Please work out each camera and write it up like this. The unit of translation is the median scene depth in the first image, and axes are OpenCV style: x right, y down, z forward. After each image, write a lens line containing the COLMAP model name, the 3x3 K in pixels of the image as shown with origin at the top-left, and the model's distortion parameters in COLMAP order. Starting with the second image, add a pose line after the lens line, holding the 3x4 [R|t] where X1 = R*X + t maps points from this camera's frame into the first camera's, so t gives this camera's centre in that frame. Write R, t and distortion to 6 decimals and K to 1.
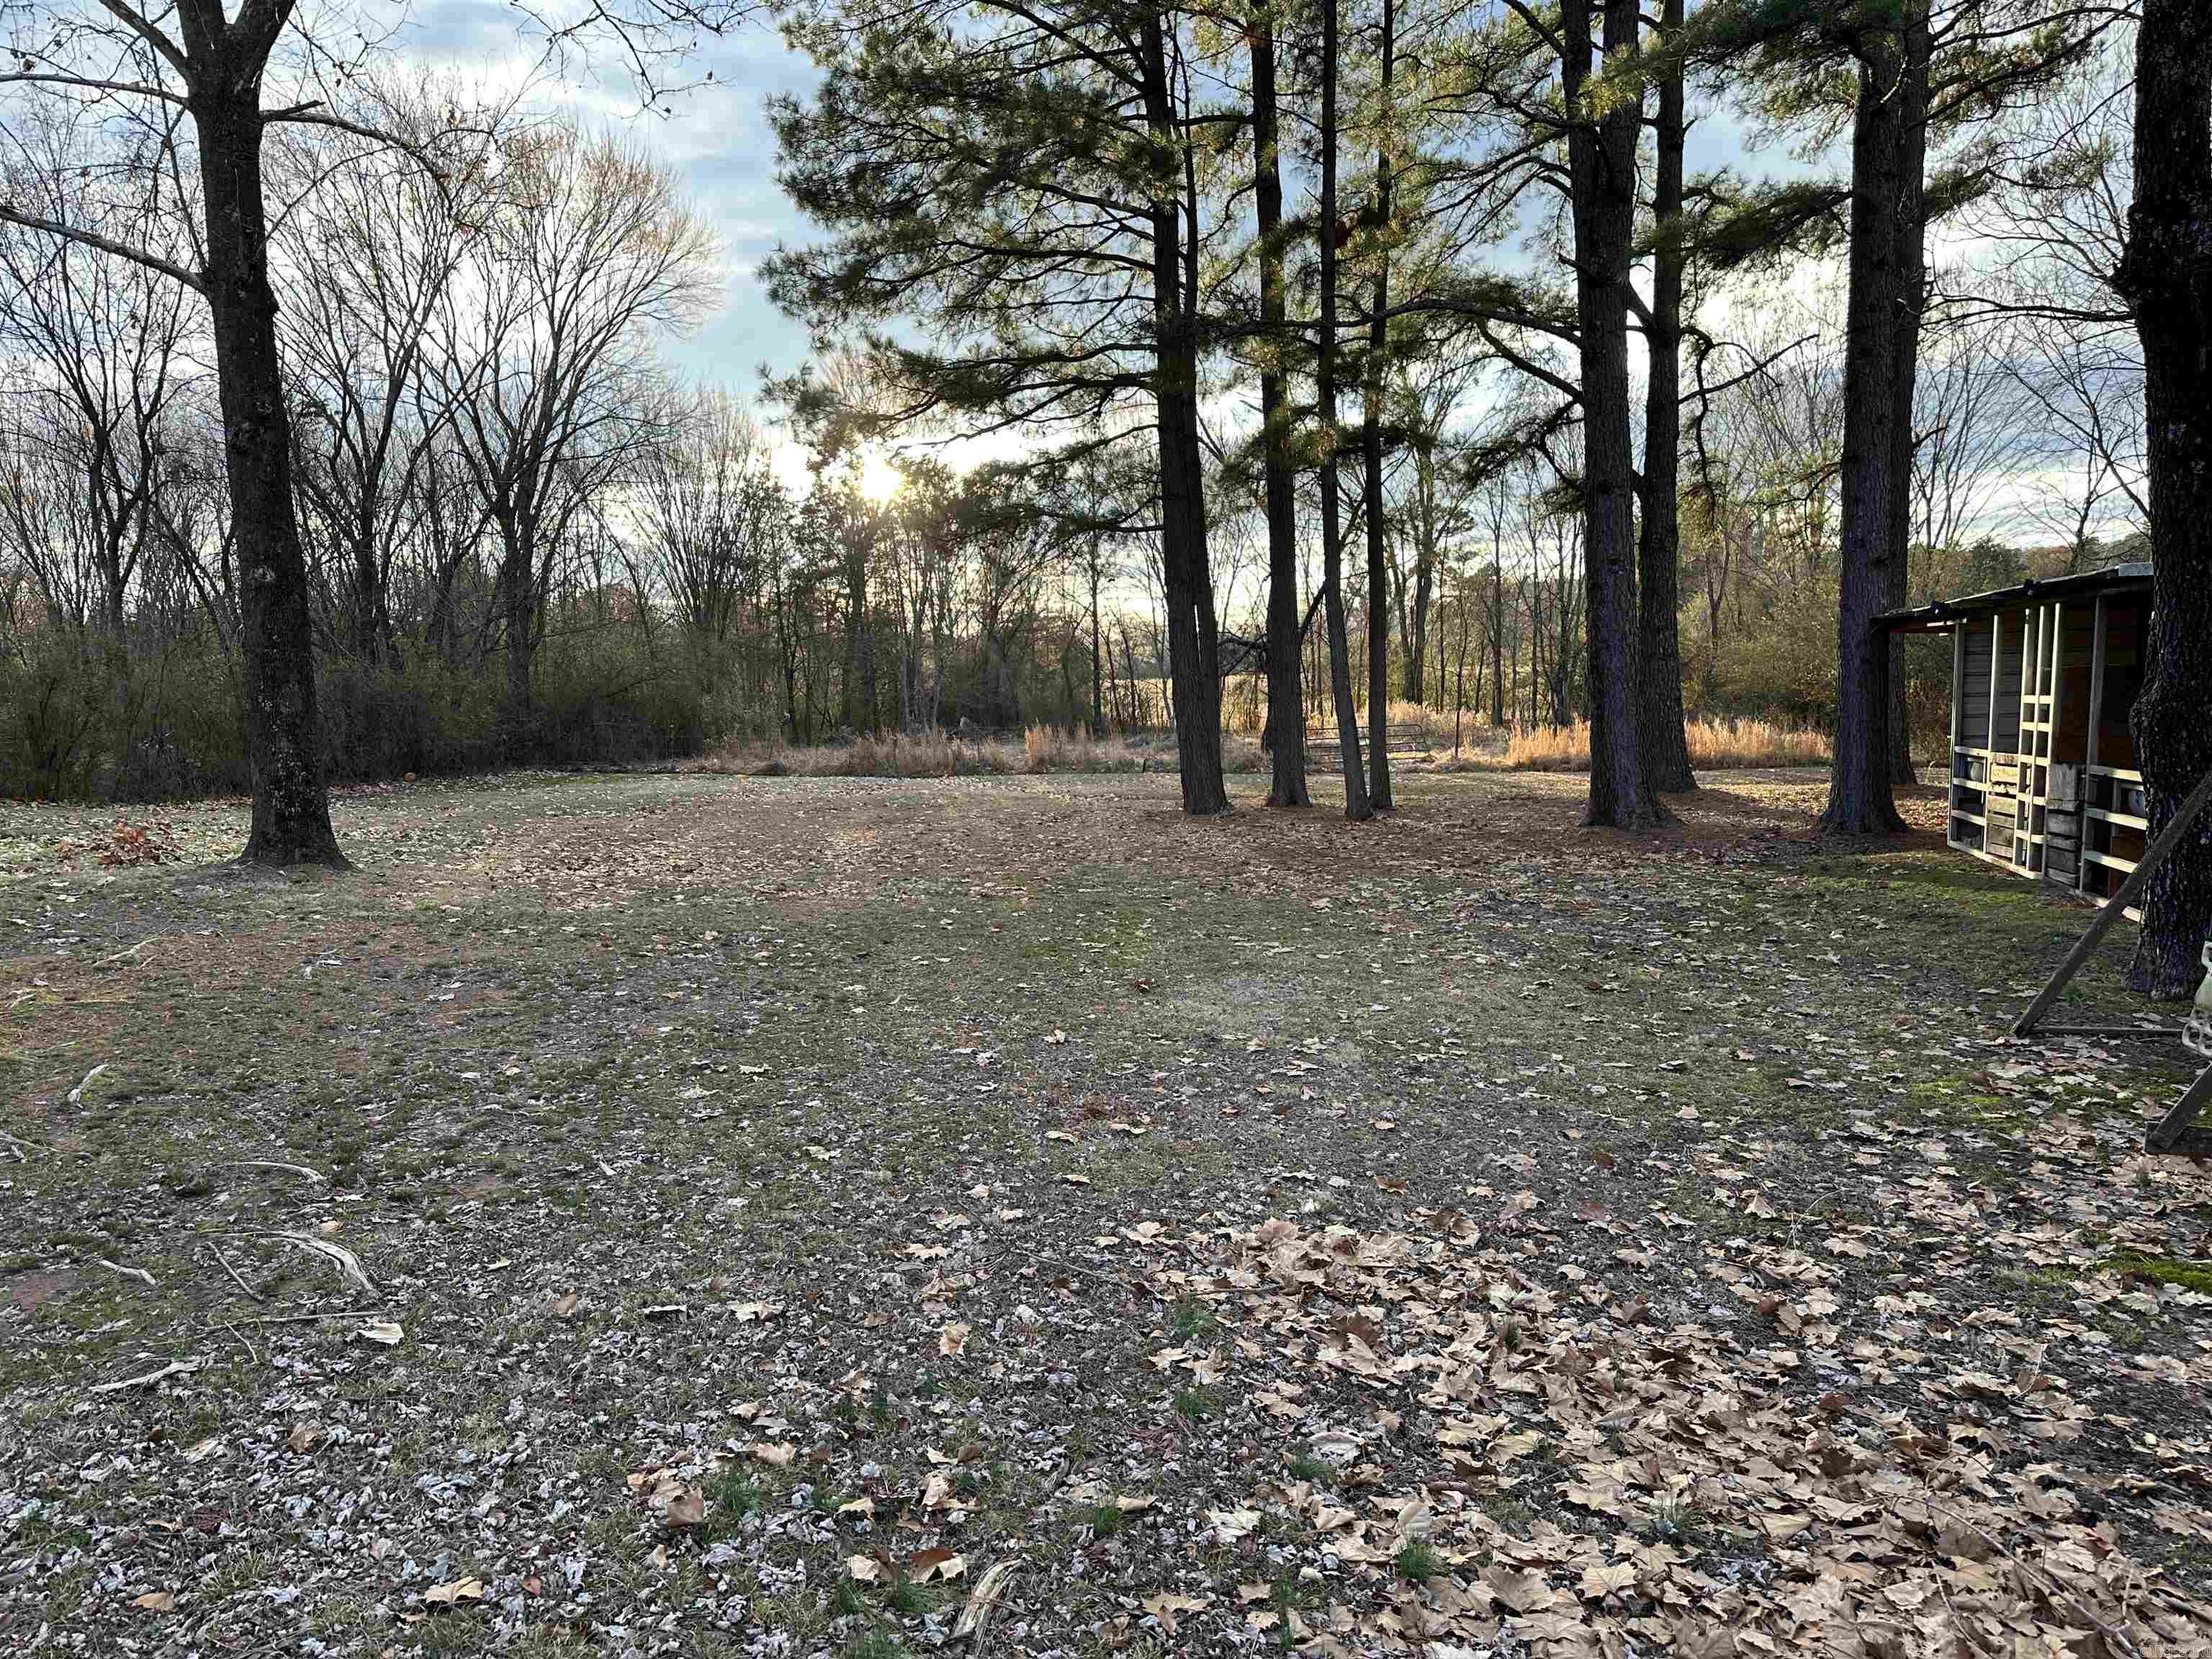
lens RADIAL K [[1561.1, 0, 1098.9], [0, 1561.1, 837.6], [0, 0, 1]] dist [0.089125, -0.107120]
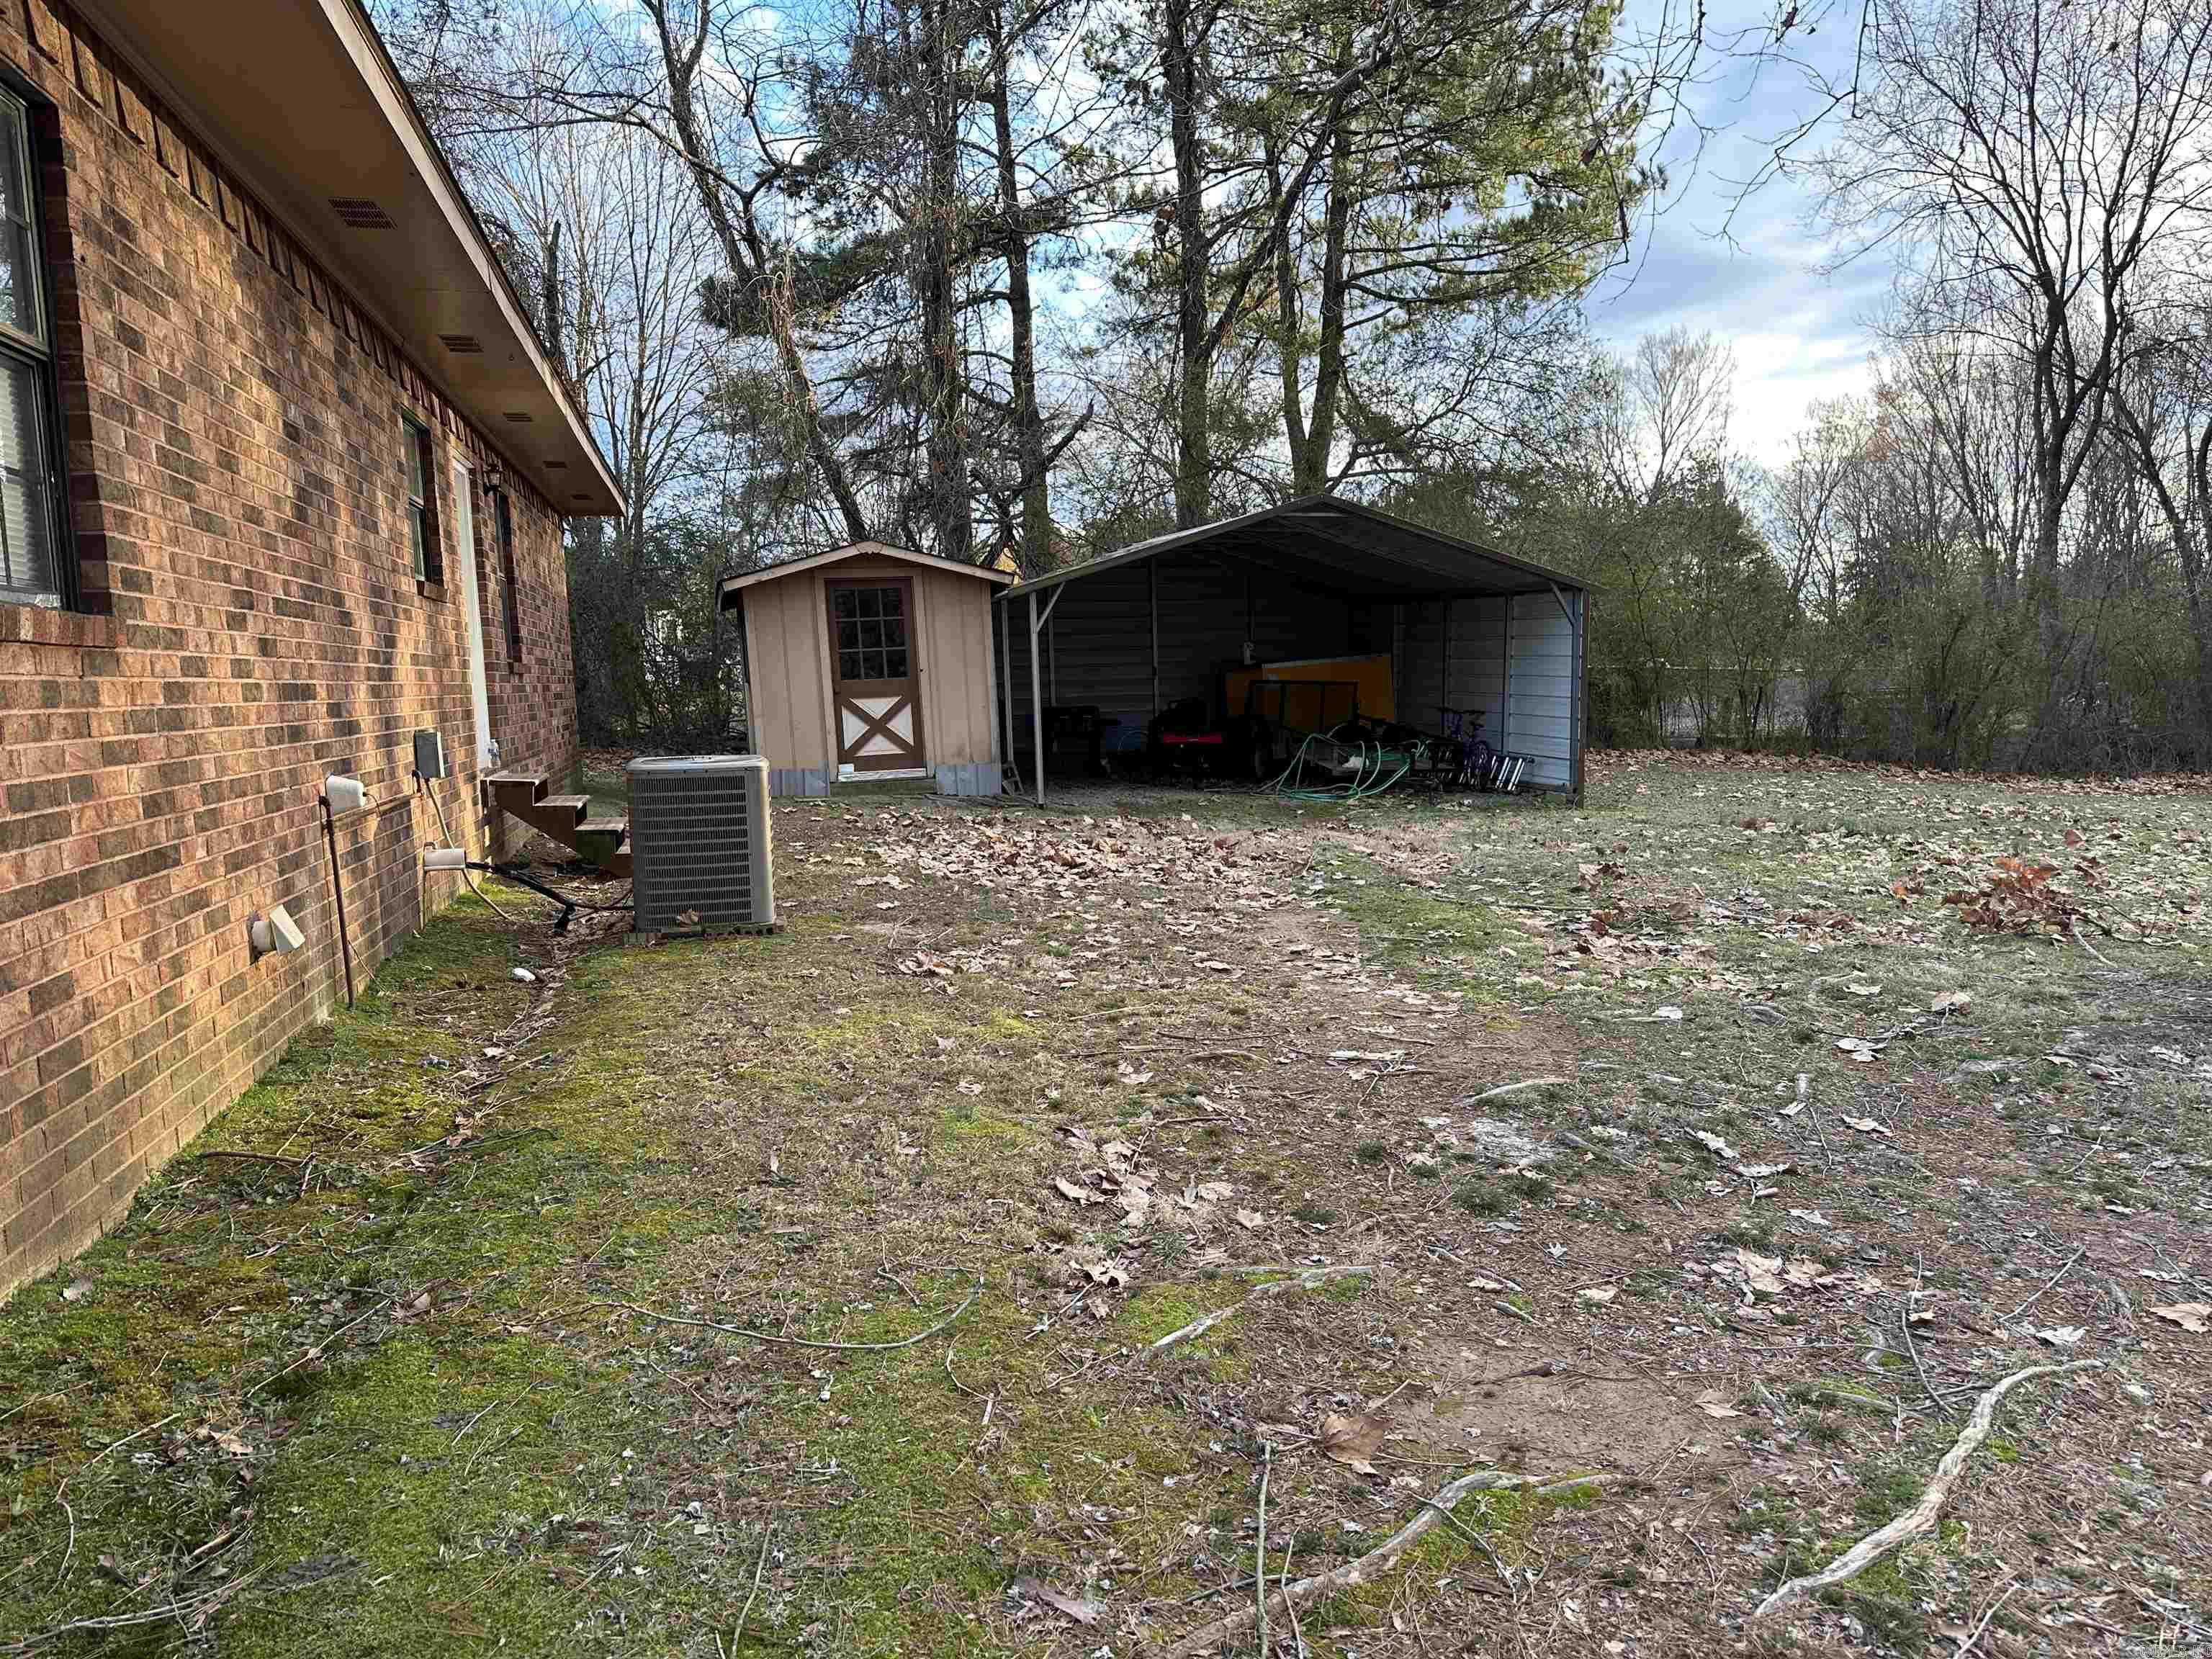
lens RADIAL K [[1561.1, 0, 1109.9], [0, 1561.1, 830.7], [0, 0, 1]] dist [0.089125, -0.107120]
pose [[0.471203, 0.095433, -0.876847, -0.132952], [-0.073096, 0.994935, 0.069005, -0.014409], [0.878991, 0.031579, 0.475792, 0.220764]]
